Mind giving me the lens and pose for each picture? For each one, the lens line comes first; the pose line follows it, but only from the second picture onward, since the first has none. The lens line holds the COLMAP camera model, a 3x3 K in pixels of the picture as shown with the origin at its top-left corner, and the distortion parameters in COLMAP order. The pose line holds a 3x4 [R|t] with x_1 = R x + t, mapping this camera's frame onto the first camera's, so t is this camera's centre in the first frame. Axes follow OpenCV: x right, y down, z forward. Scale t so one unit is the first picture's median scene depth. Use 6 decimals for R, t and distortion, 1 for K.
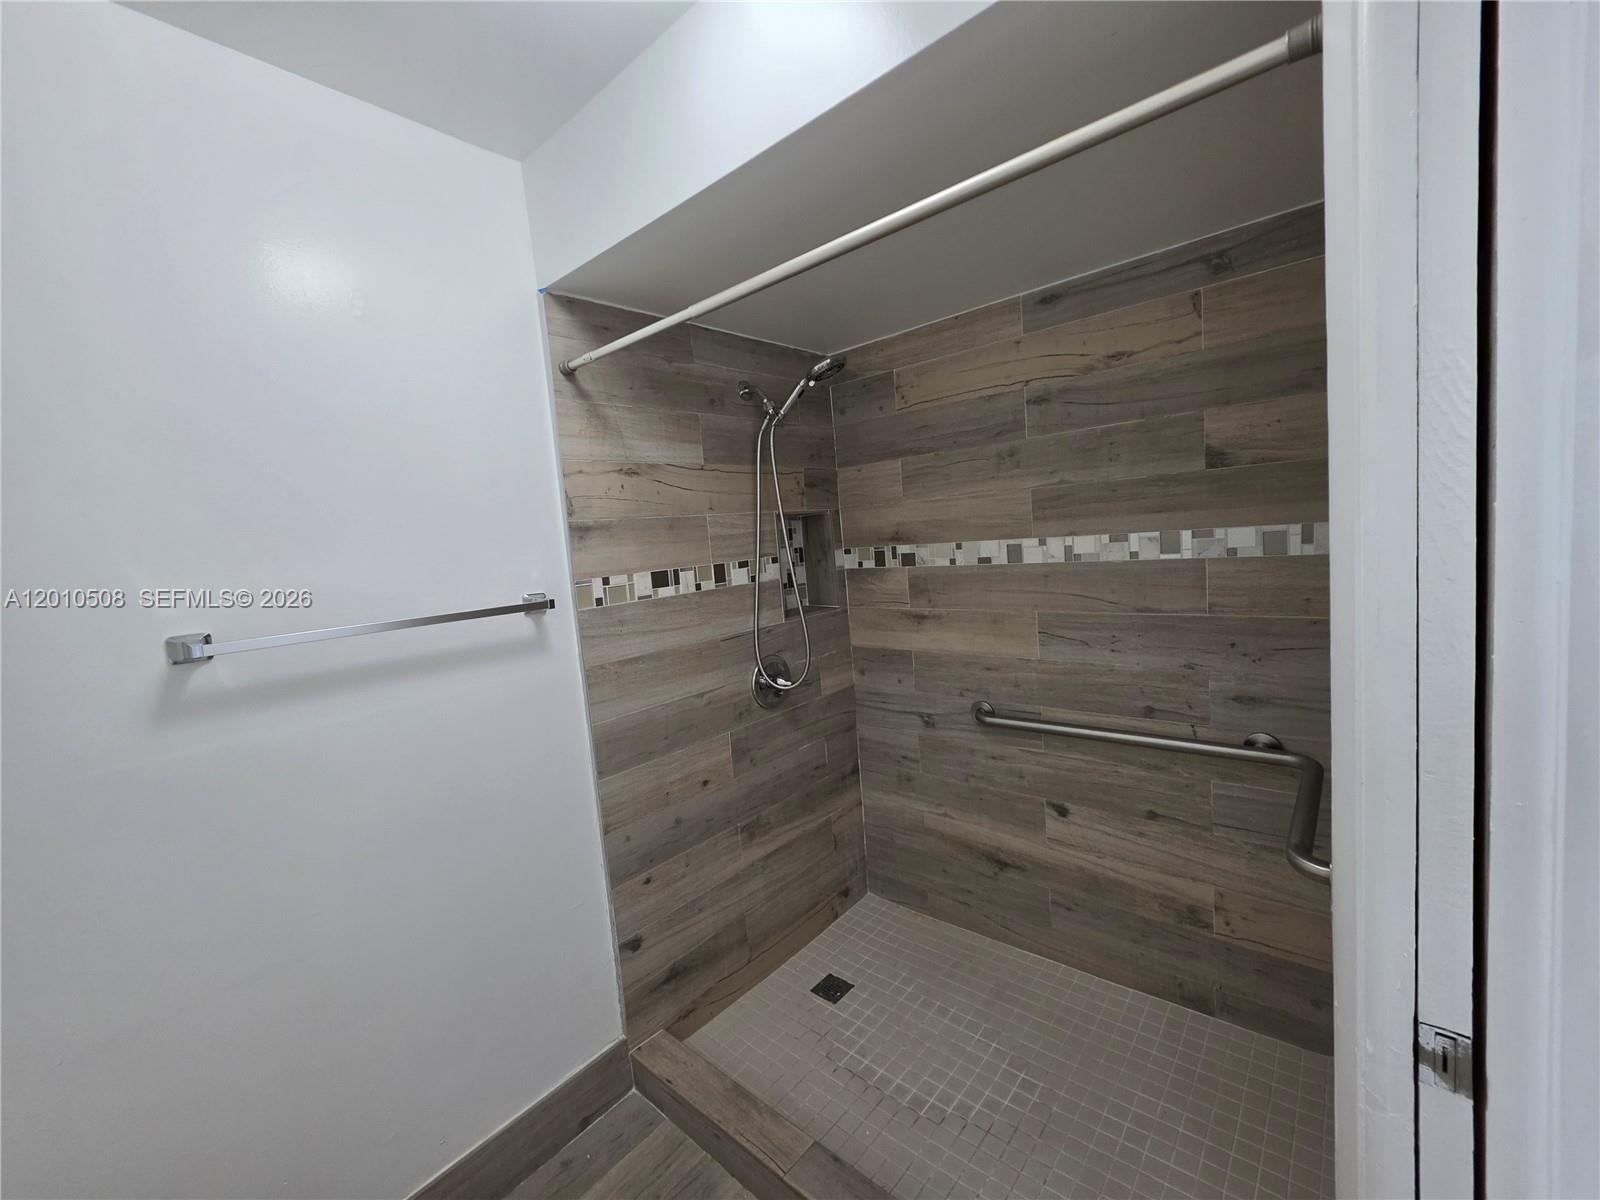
lens RADIAL K [[645.0, 0, 798.5], [0, 645.0, 599.7], [0, 0, 1]] dist [0.000983, 0.000859]
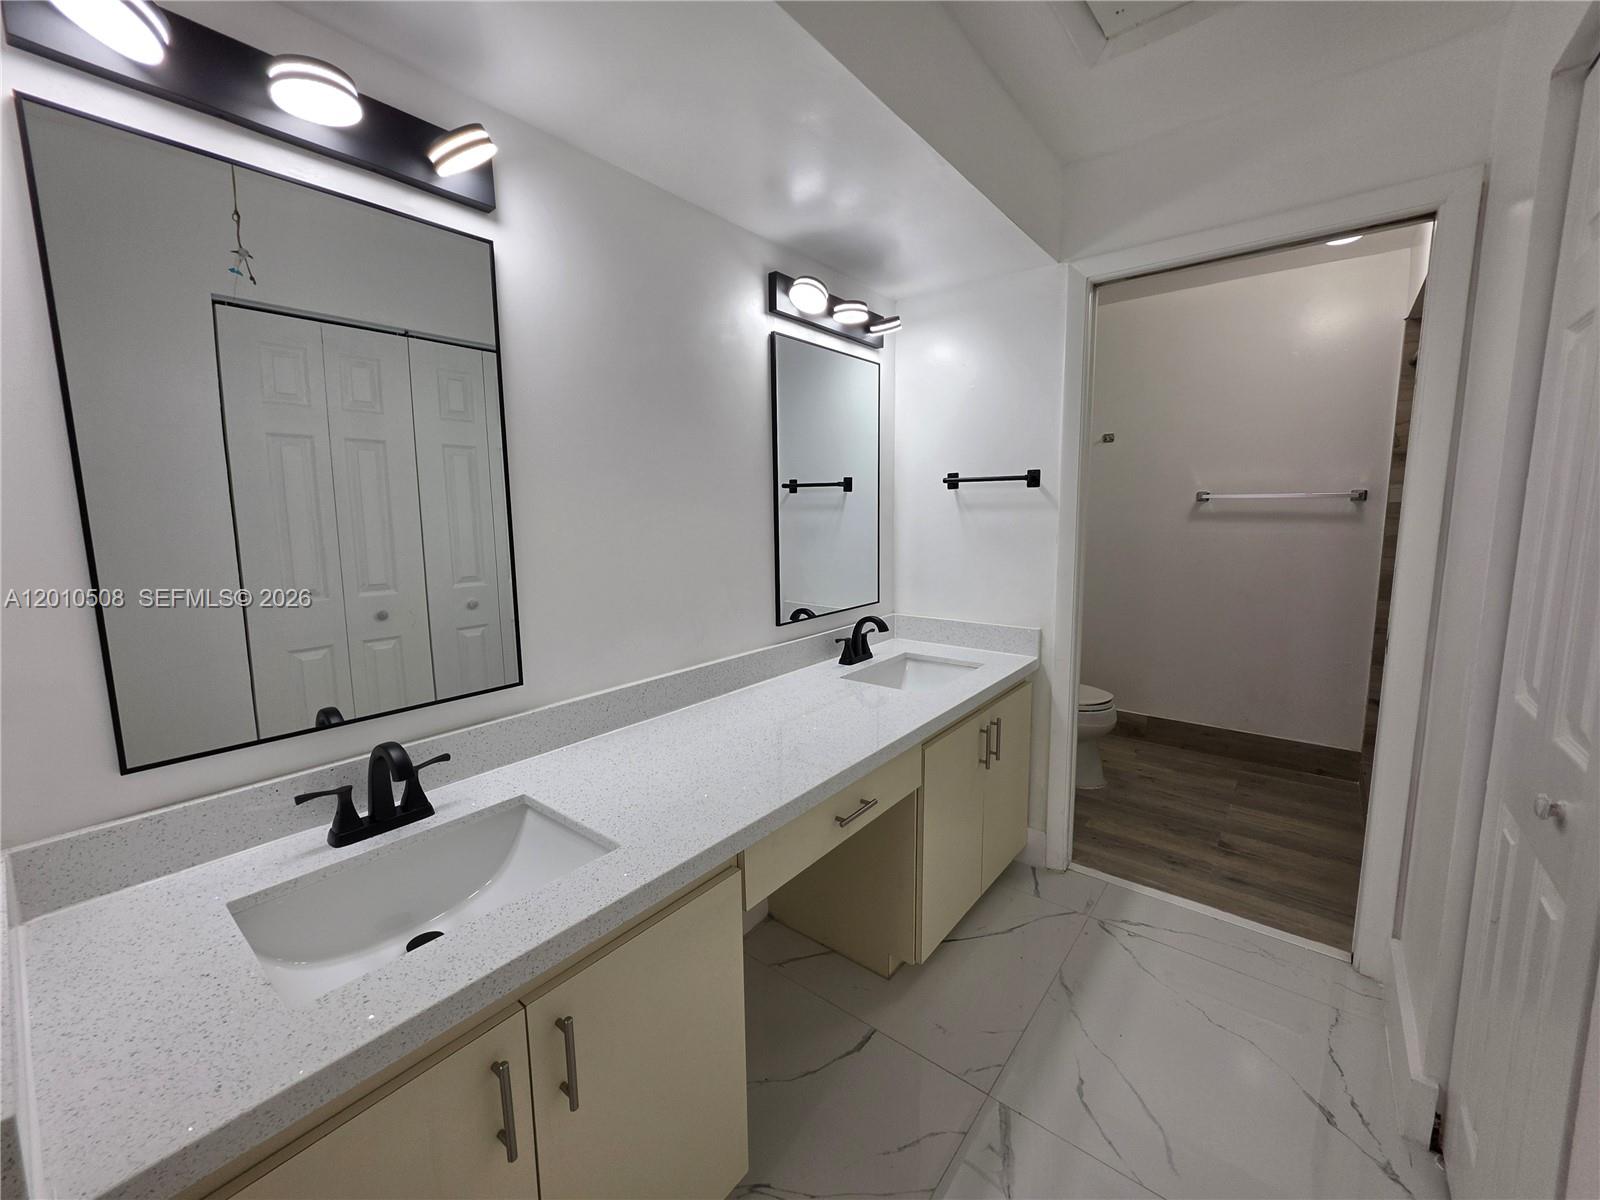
lens RADIAL K [[645.0, 0, 802.6], [0, 645.0, 588.2], [0, 0, 1]] dist [0.000983, 0.000859]
pose [[0.053608, 0.208787, -0.976491, 1.304336], [-0.094821, 0.974543, 0.203165, 0.038839], [0.994050, 0.081701, 0.072041, -0.681659]]
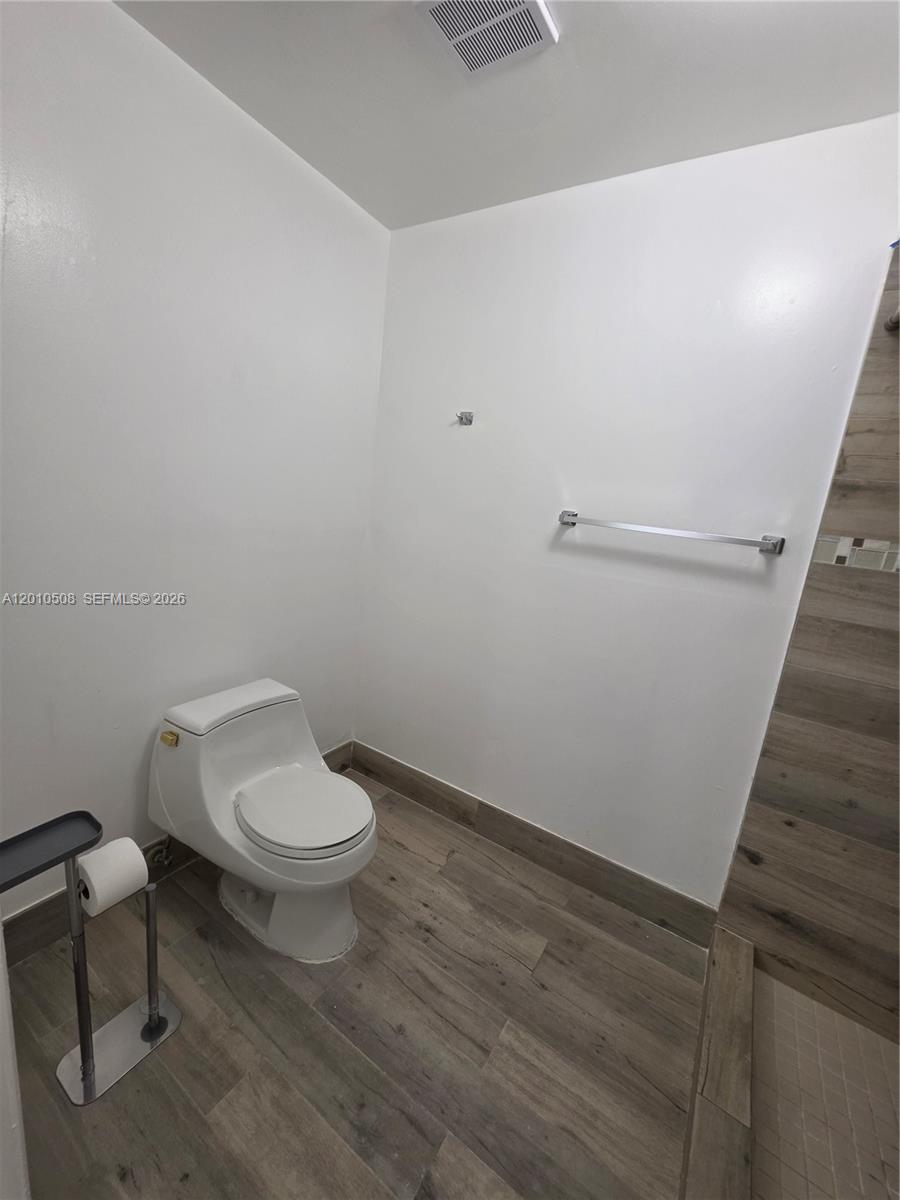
lens RADIAL K [[483.8, 0, 452.1], [0, 483.8, 600.0], [0, 0, 1]] dist [0.000983, 0.000859]
pose [[0.143186, 0.308906, -0.940252, 0.349727], [-0.216256, 0.936850, 0.274856, -0.015377], [0.965780, 0.163980, 0.200947, 0.245667]]
